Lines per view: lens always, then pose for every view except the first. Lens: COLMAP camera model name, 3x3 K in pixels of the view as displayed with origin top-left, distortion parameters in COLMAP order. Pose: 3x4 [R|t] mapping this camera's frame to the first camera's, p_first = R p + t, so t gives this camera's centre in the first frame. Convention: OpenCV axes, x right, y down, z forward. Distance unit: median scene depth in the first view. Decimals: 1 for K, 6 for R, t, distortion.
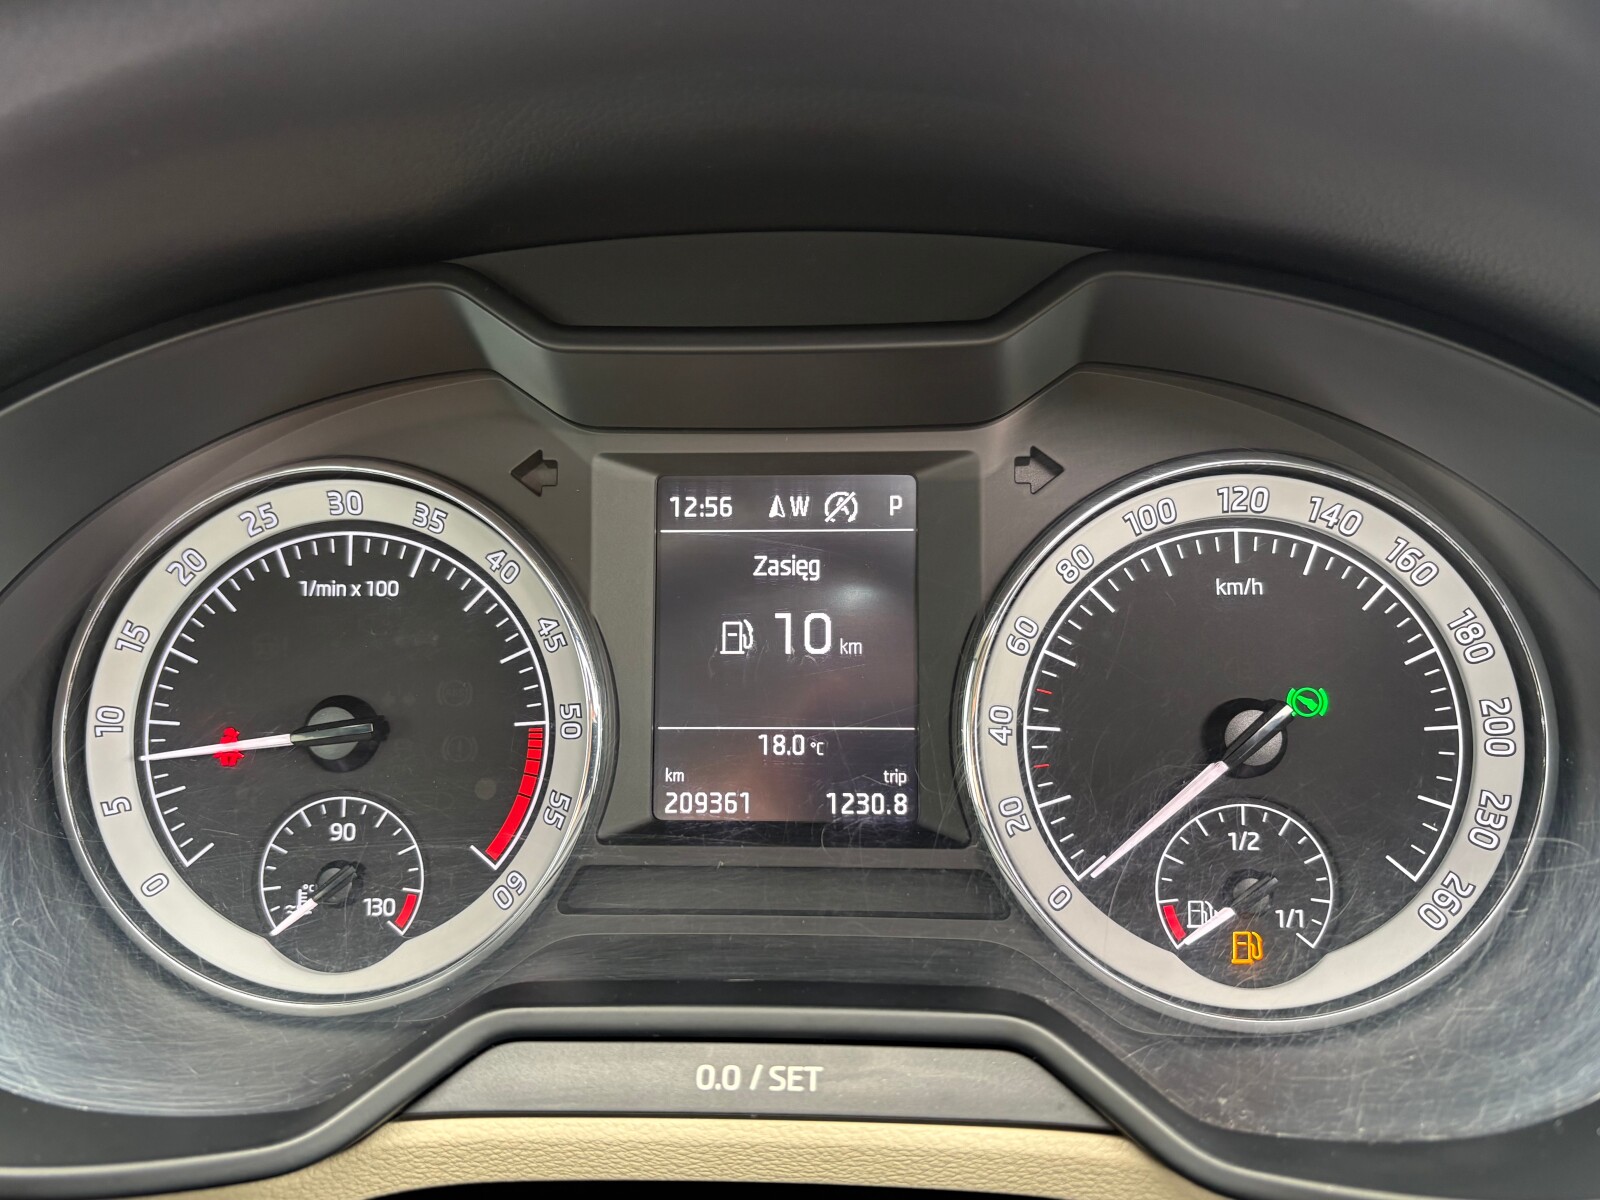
lens RADIAL K [[1479.8, 0, 800.0], [0, 1479.8, 600.0], [0, 0, 1]] dist [0.053983, -0.001108]
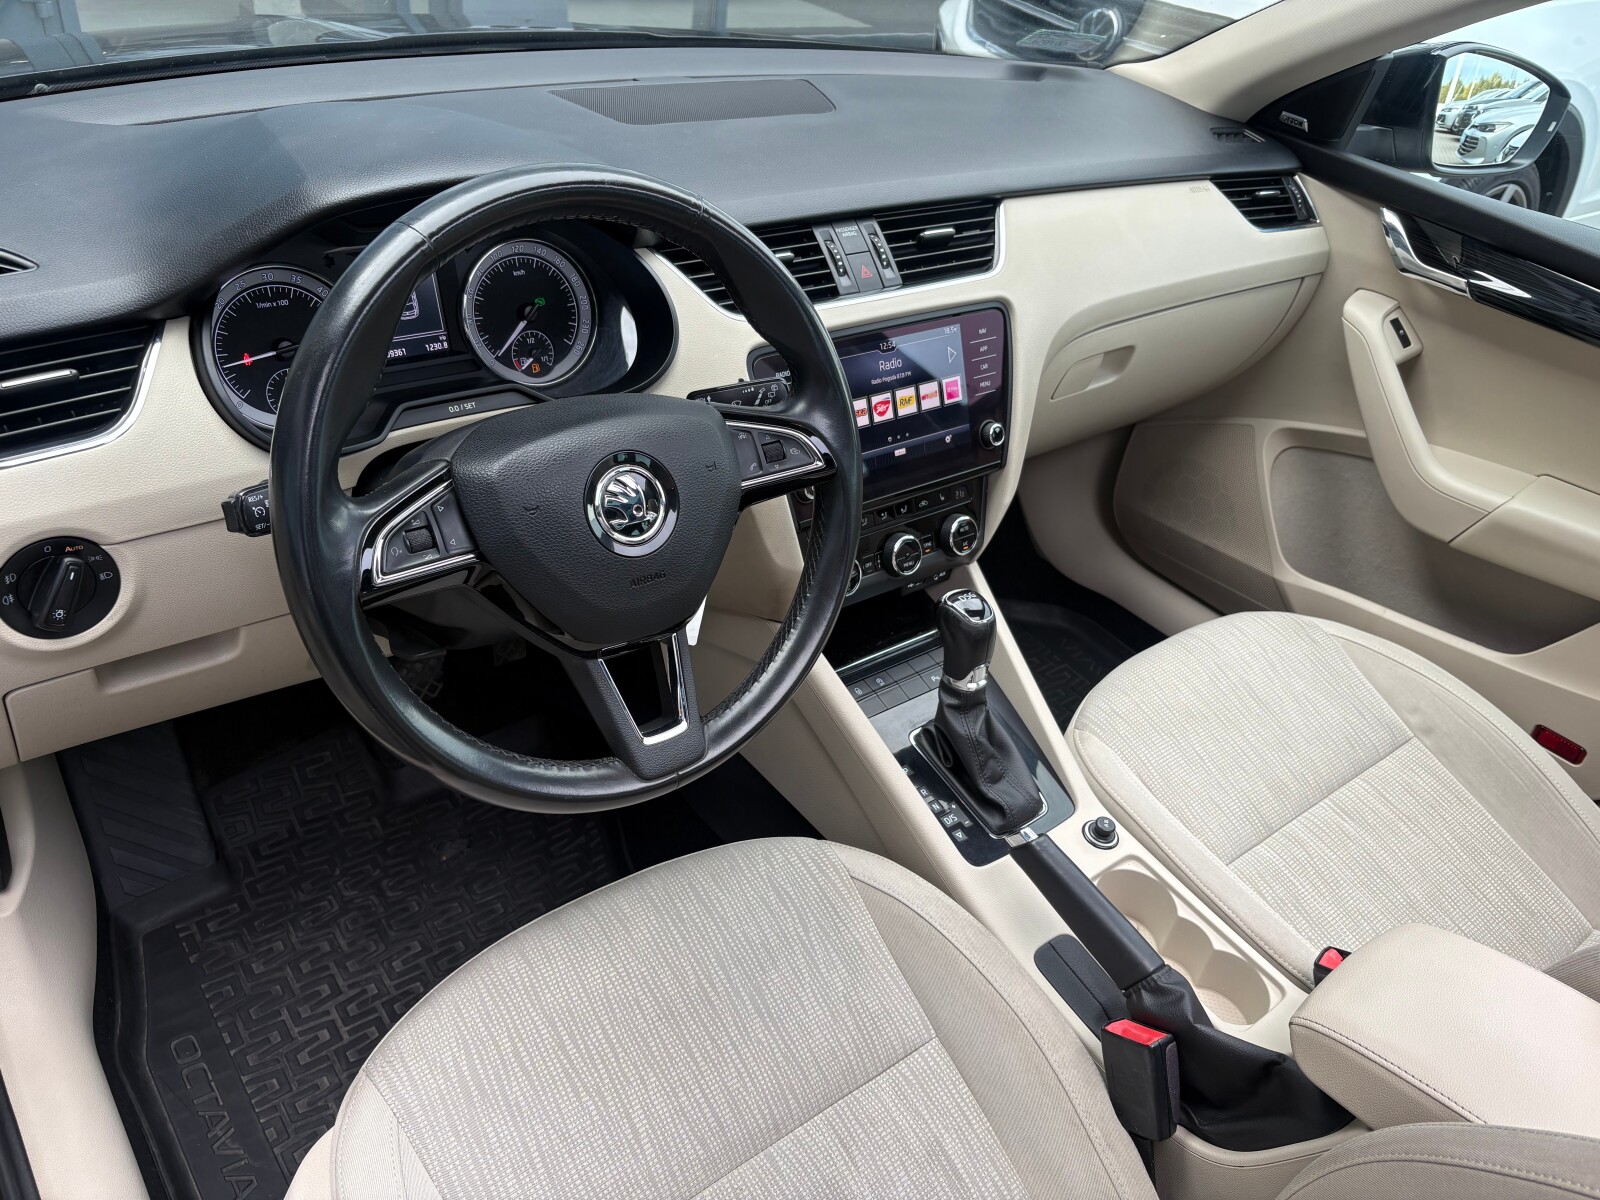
lens RADIAL K [[1199.5, 0, 796.7], [0, 1199.5, 610.1], [0, 0, 1]] dist [0.088865, -0.192262]
pose [[0.730649, -0.289625, 0.618279, -1.312151], [0.062903, 0.930272, 0.361438, -0.272518], [-0.679849, -0.225192, 0.697921, -1.782047]]
